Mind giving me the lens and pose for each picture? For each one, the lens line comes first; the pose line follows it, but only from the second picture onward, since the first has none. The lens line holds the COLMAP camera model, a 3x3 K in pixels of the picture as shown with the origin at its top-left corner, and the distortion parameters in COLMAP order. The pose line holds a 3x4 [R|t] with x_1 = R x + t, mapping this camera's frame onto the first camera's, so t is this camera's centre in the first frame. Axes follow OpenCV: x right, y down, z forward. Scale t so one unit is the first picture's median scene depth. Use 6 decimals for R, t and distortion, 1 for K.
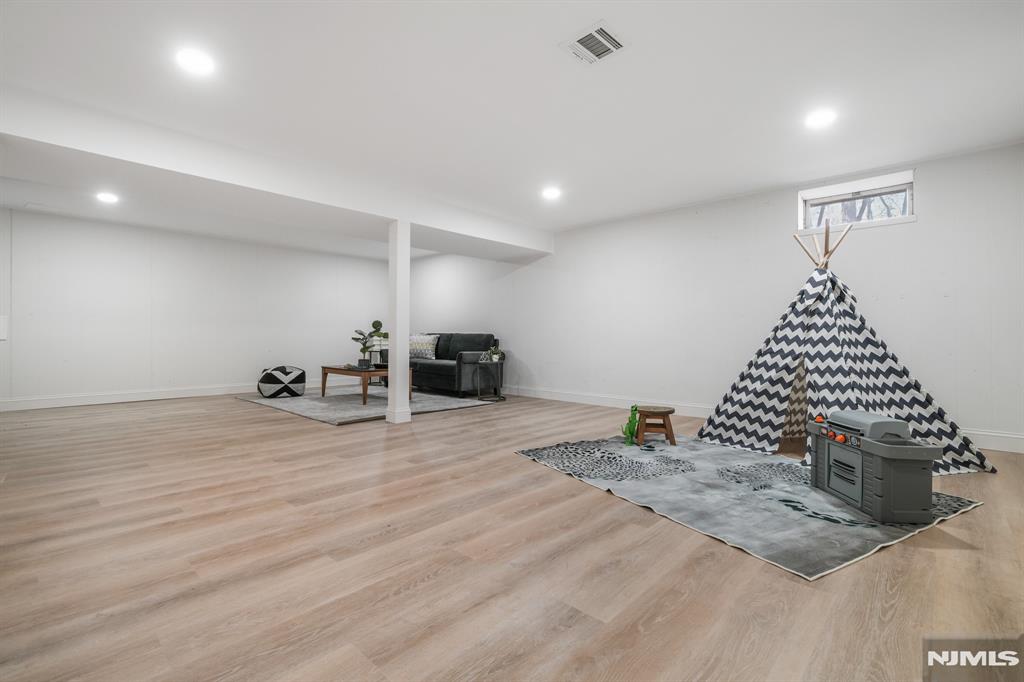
lens RADIAL K [[424.2, 0, 523.3], [0, 424.2, 341.6], [0, 0, 1]] dist [-0.000690, -0.000211]
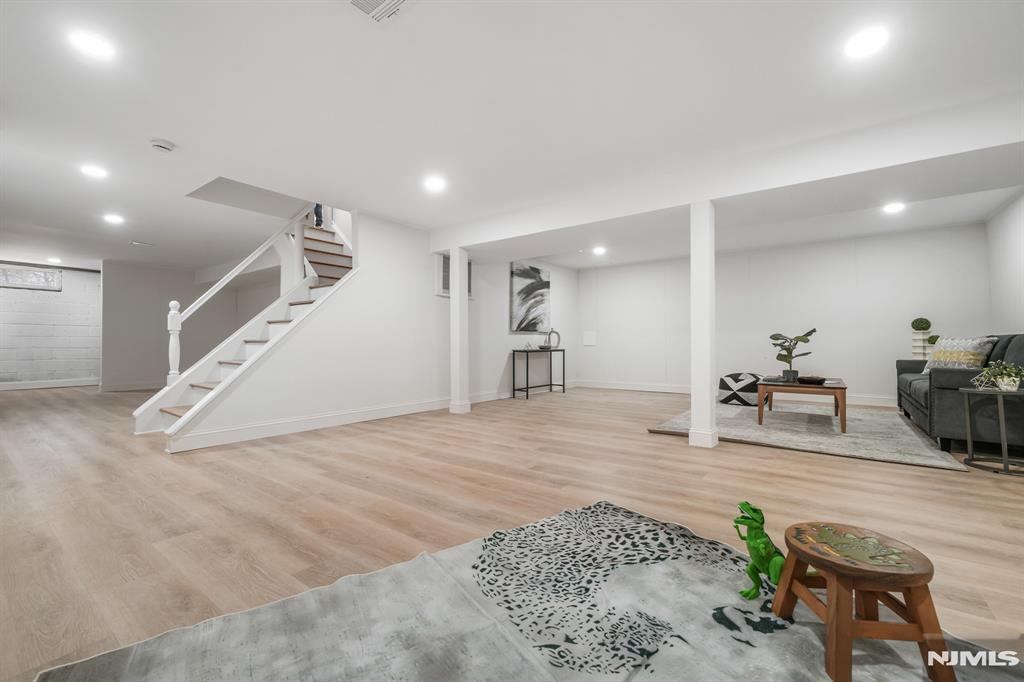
lens RADIAL K [[424.2, 0, 523.3], [0, 424.2, 341.6], [0, 0, 1]] dist [-0.000690, -0.000211]
pose [[0.148987, -0.010014, -0.988788, 0.880839], [-0.004727, 0.999930, -0.010840, -0.003653], [0.988828, 0.006289, 0.148930, 0.988469]]
